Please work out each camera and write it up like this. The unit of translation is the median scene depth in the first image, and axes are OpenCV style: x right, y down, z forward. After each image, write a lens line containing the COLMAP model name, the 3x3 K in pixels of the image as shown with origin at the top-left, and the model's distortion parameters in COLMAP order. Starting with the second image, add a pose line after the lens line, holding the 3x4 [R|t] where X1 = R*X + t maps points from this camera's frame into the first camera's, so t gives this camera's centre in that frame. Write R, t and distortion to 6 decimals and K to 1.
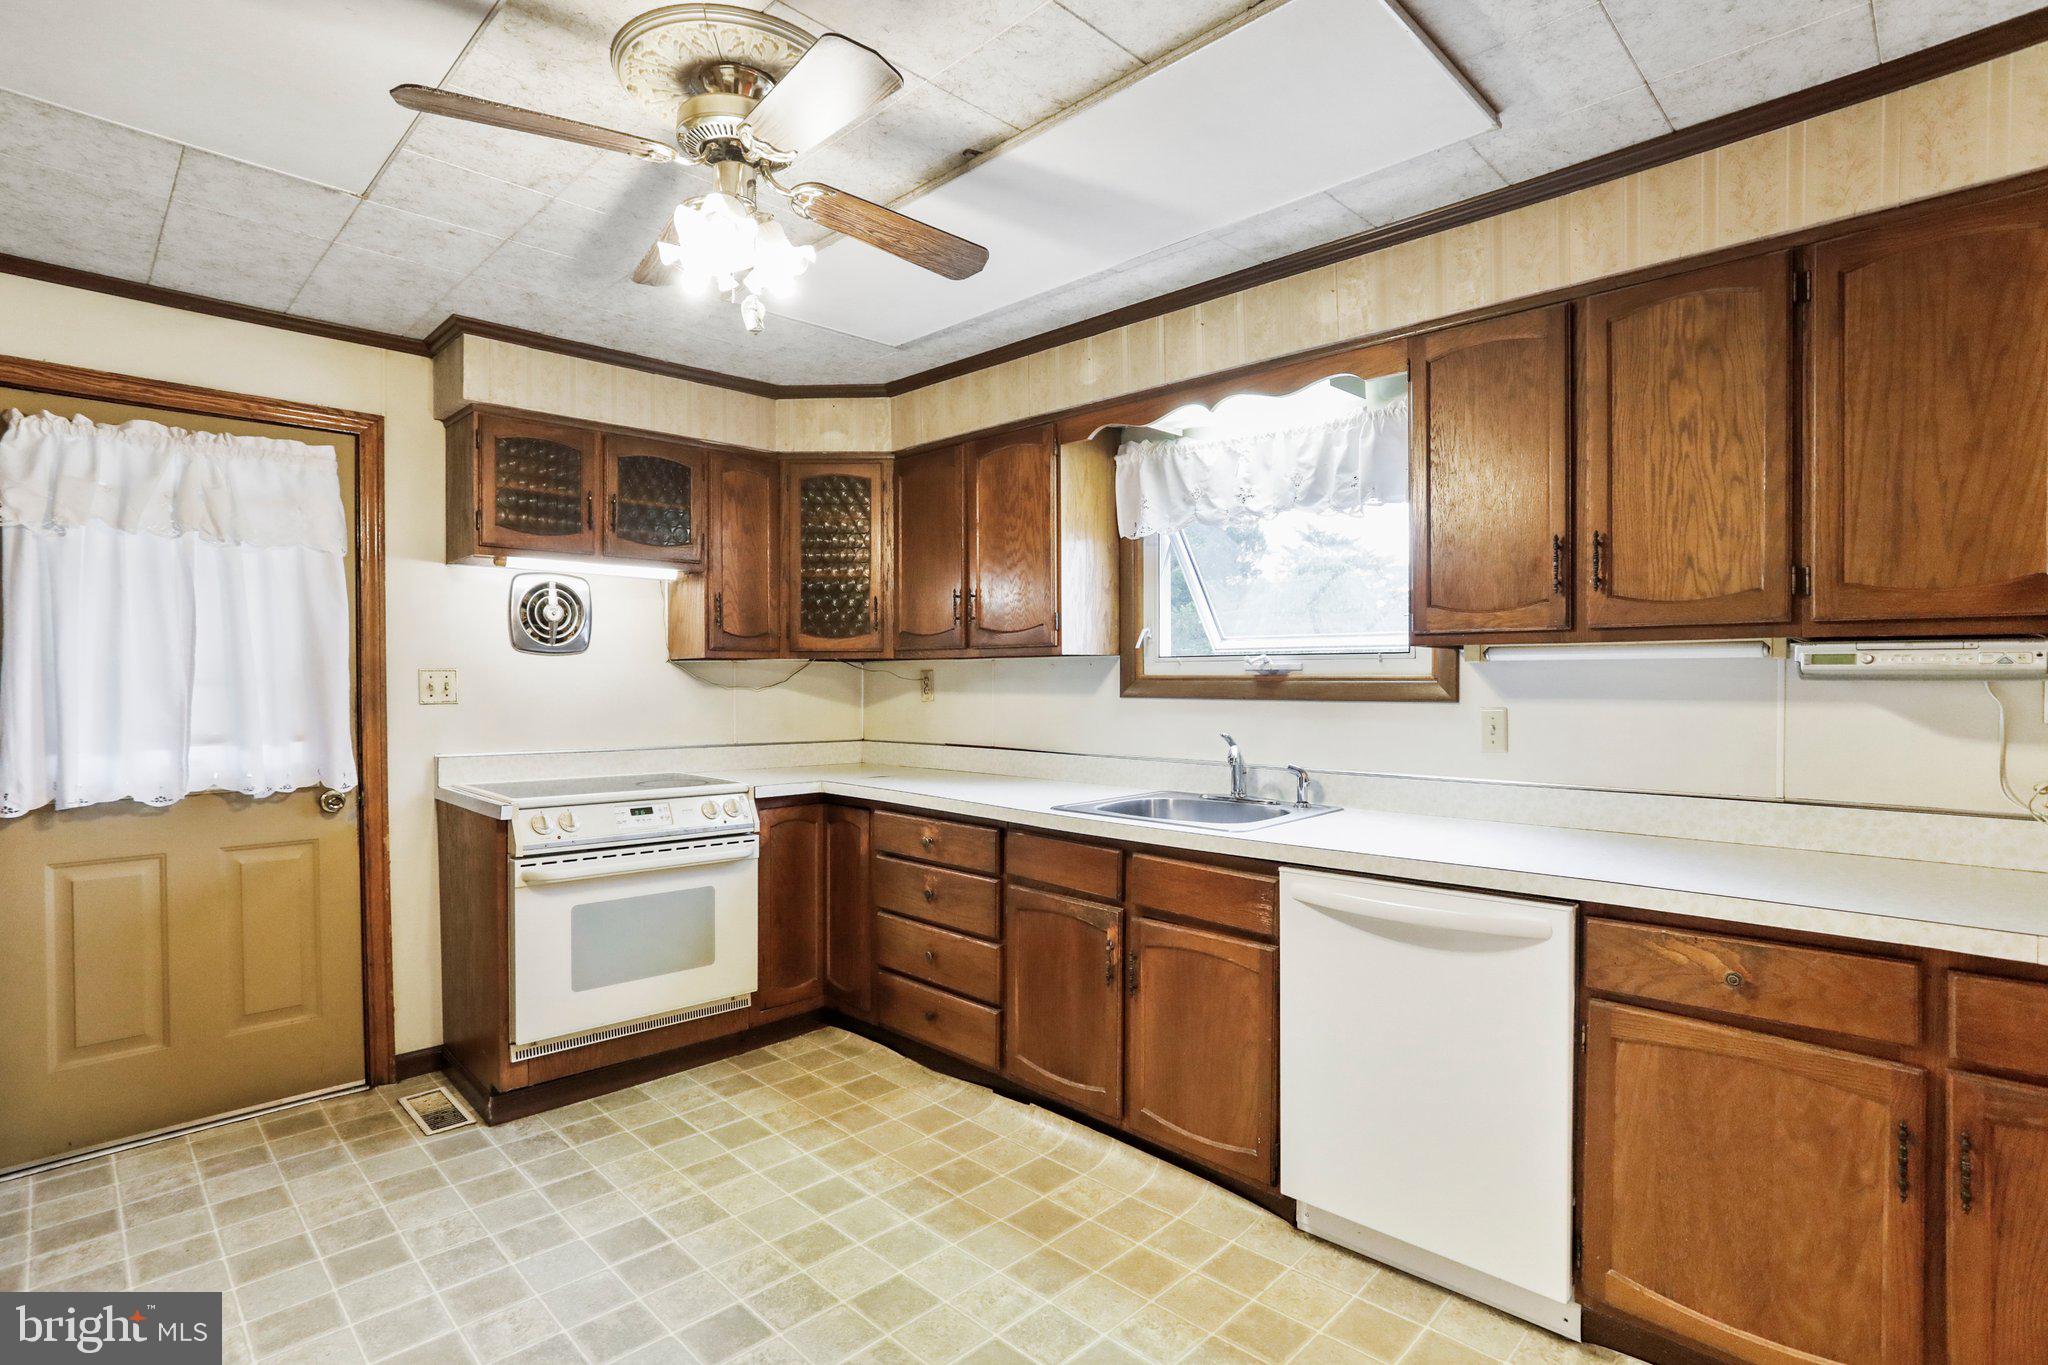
lens RADIAL K [[997.3, 0, 1014.8], [0, 997.3, 681.4], [0, 0, 1]] dist [-0.040585, 0.022711]
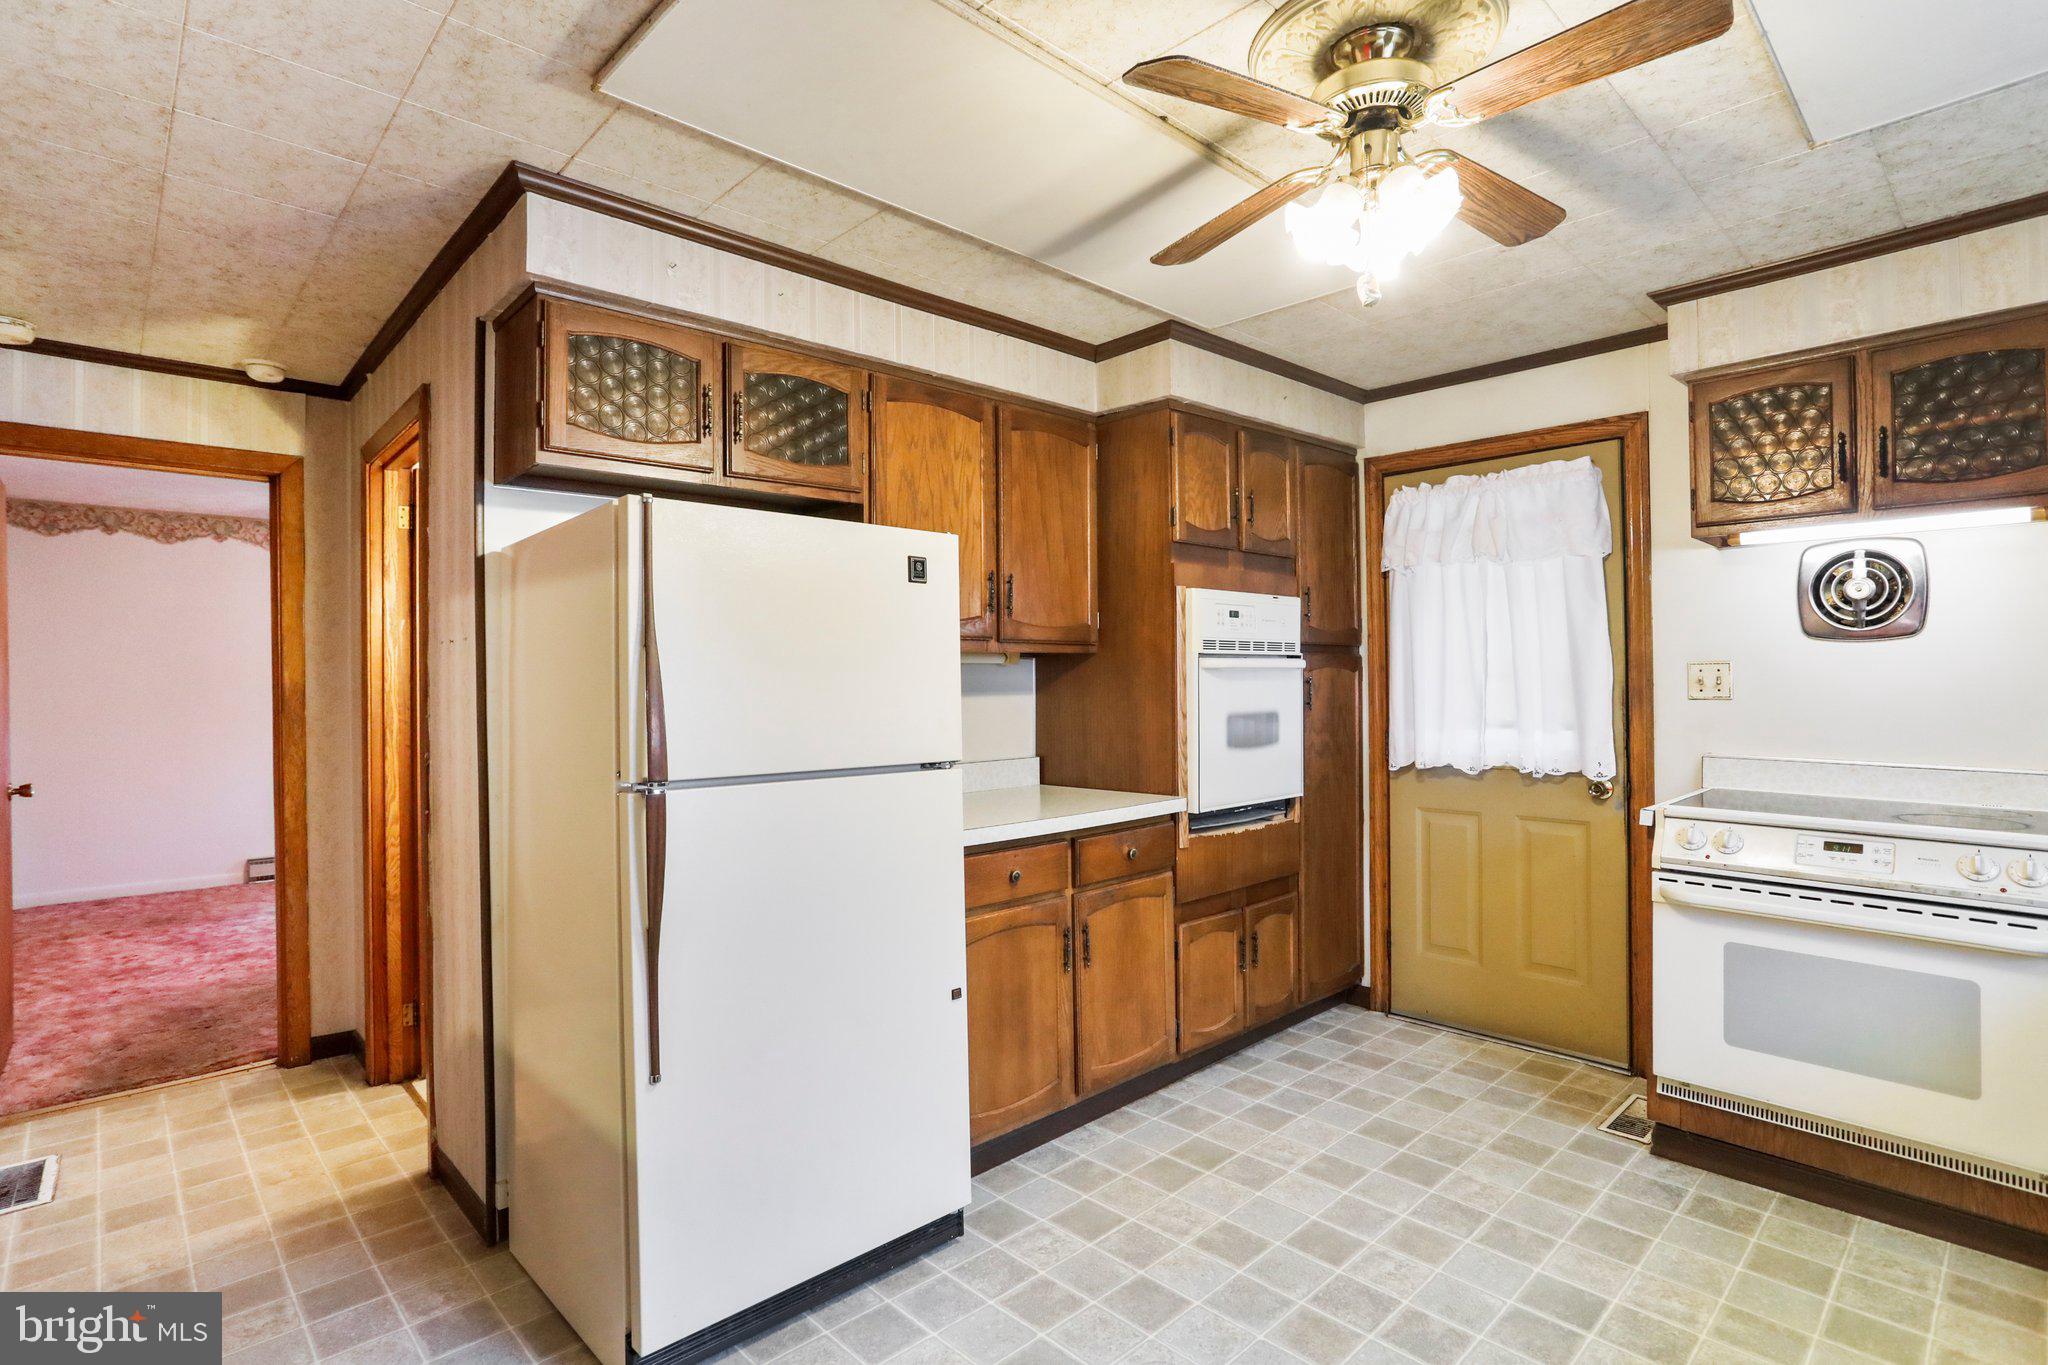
lens RADIAL K [[997.3, 0, 1001.6], [0, 997.3, 661.3], [0, 0, 1]] dist [-0.040585, 0.022711]
pose [[-0.022143, -0.015569, -0.999634, 0.422571], [0.004307, 0.999868, -0.015668, -0.001827], [0.999746, -0.004652, -0.022073, 0.414521]]
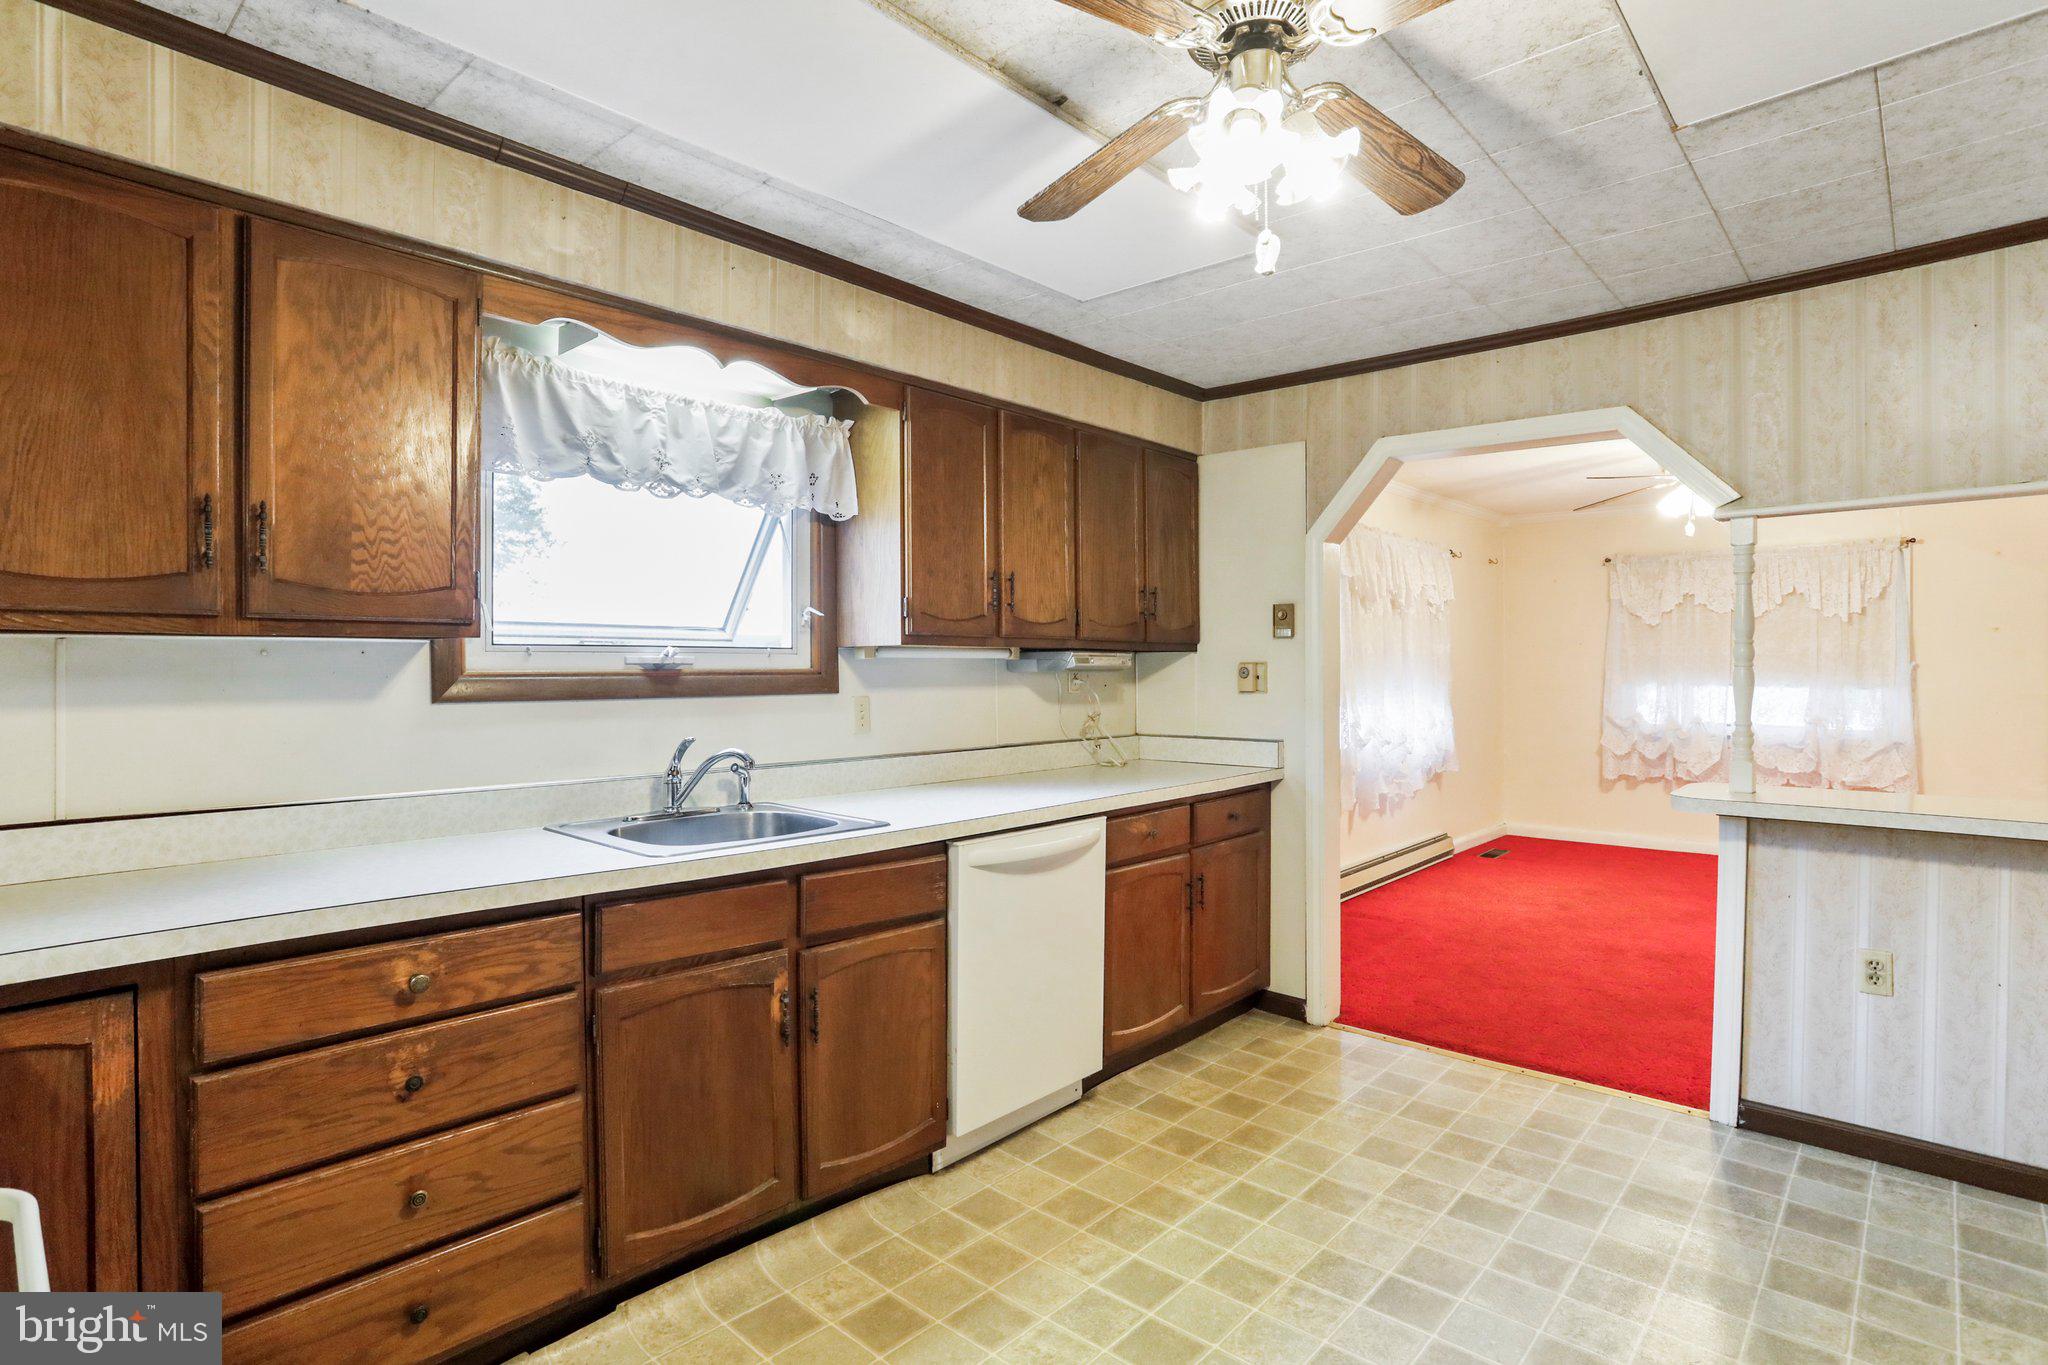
lens RADIAL K [[1082.9, 0, 1050.8], [0, 1082.9, 668.1], [0, 0, 1]] dist [-0.001926, 0.002727]
pose [[-0.062939, 0.002329, 0.998015, -0.772010], [0.009417, 0.999954, -0.001740, -0.004627], [-0.997973, 0.009289, -0.062958, 0.782465]]
